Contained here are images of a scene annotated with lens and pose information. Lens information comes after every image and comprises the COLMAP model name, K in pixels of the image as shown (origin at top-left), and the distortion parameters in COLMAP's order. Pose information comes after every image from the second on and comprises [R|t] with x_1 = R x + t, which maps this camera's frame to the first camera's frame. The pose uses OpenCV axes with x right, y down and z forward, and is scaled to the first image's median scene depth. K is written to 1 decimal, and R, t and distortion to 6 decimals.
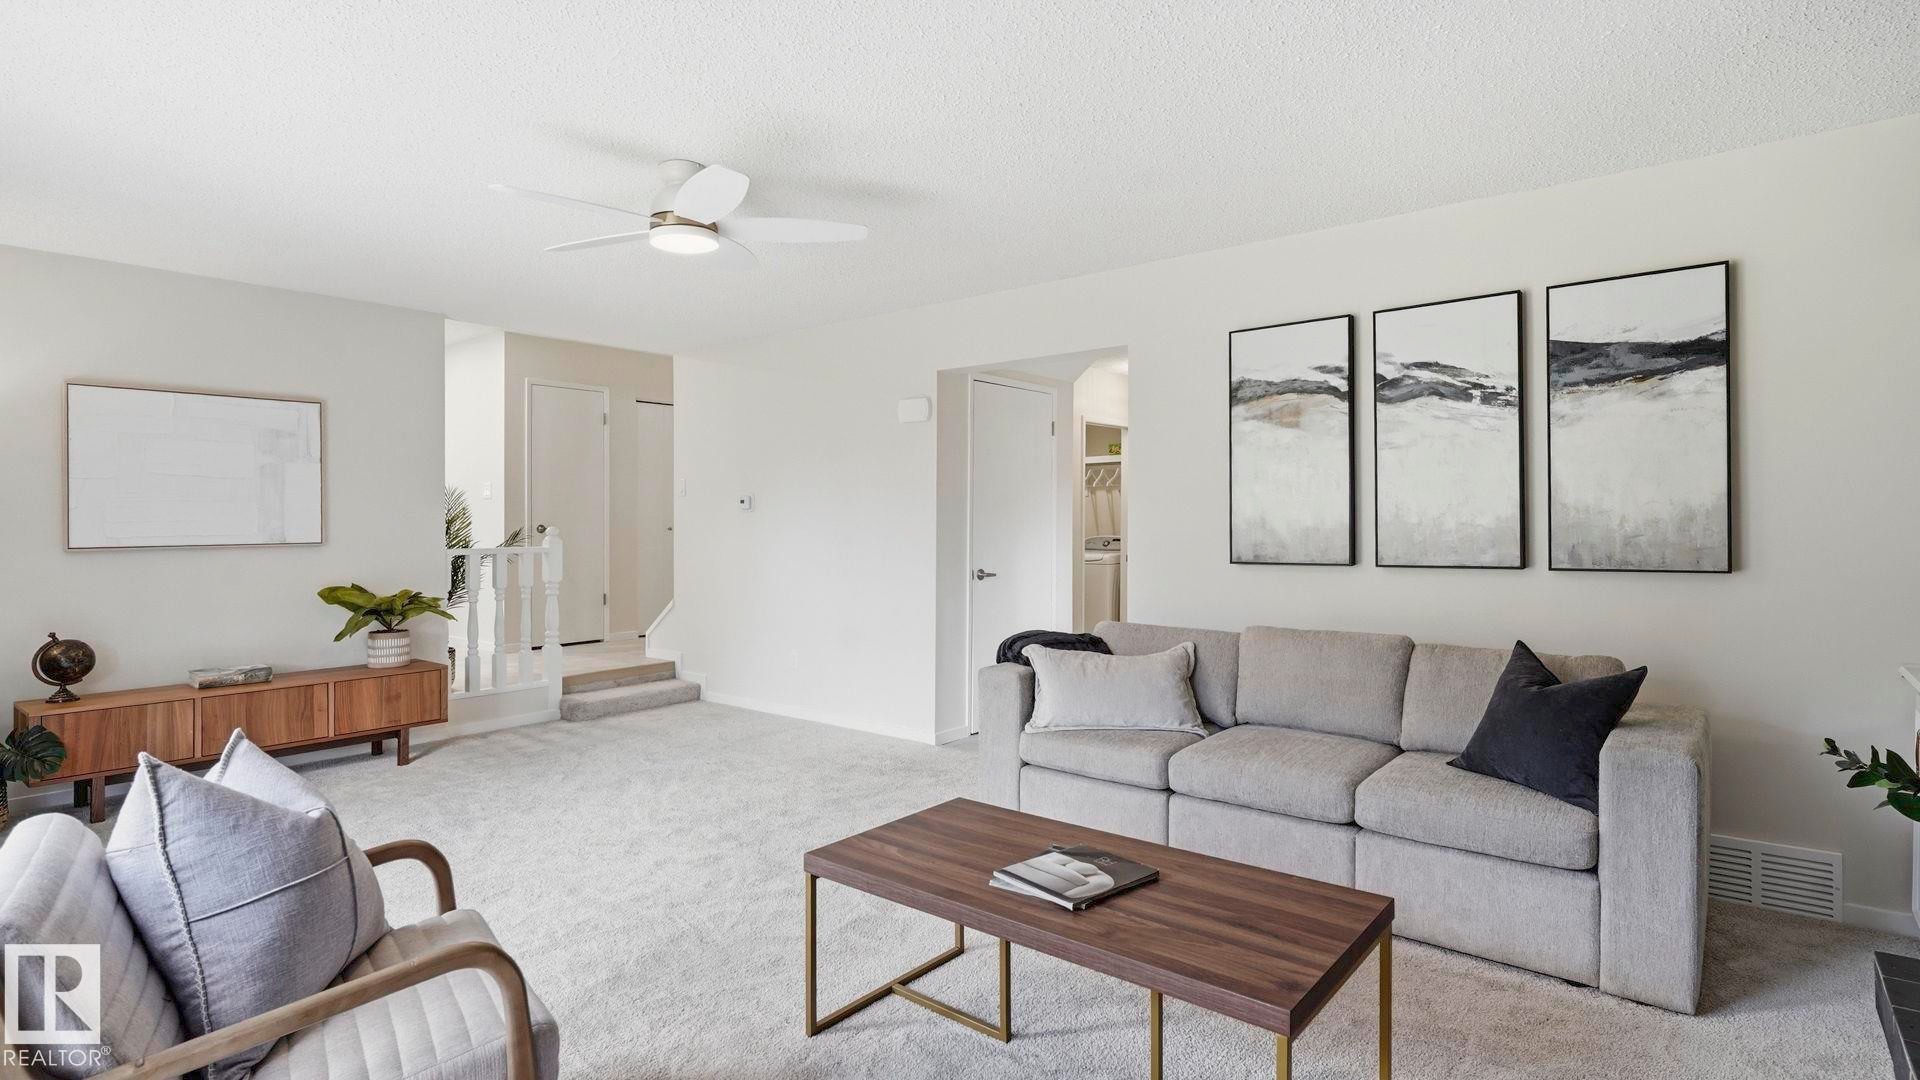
lens RADIAL K [[935.5, 0, 954.4], [0, 935.5, 541.1], [0, 0, 1]] dist [0.001850, -0.003135]
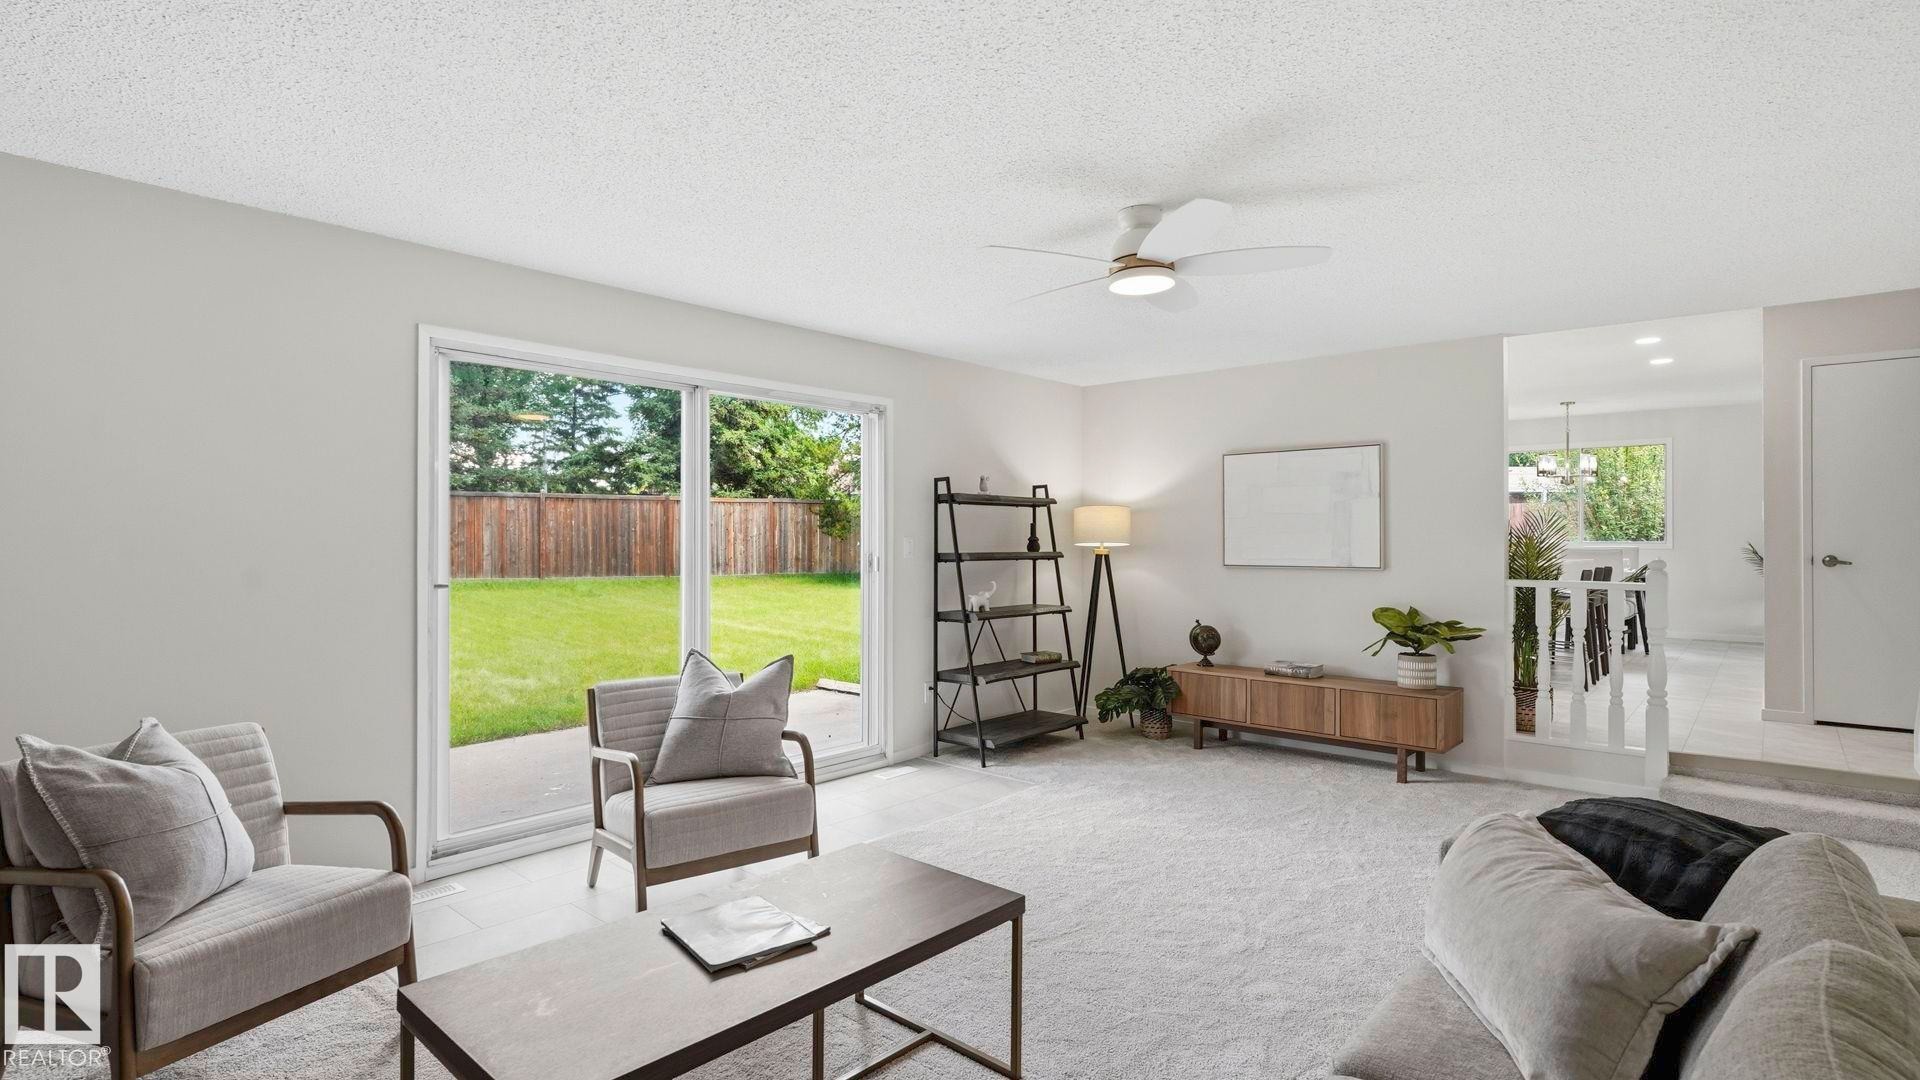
lens RADIAL K [[935.5, 0, 964.2], [0, 935.5, 533.8], [0, 0, 1]] dist [0.001850, -0.003135]
pose [[-0.050864, 0.000541, -0.998705, 0.497616], [-0.021319, 0.999771, 0.001627, -0.031635], [0.998478, 0.021374, -0.050841, 0.574763]]
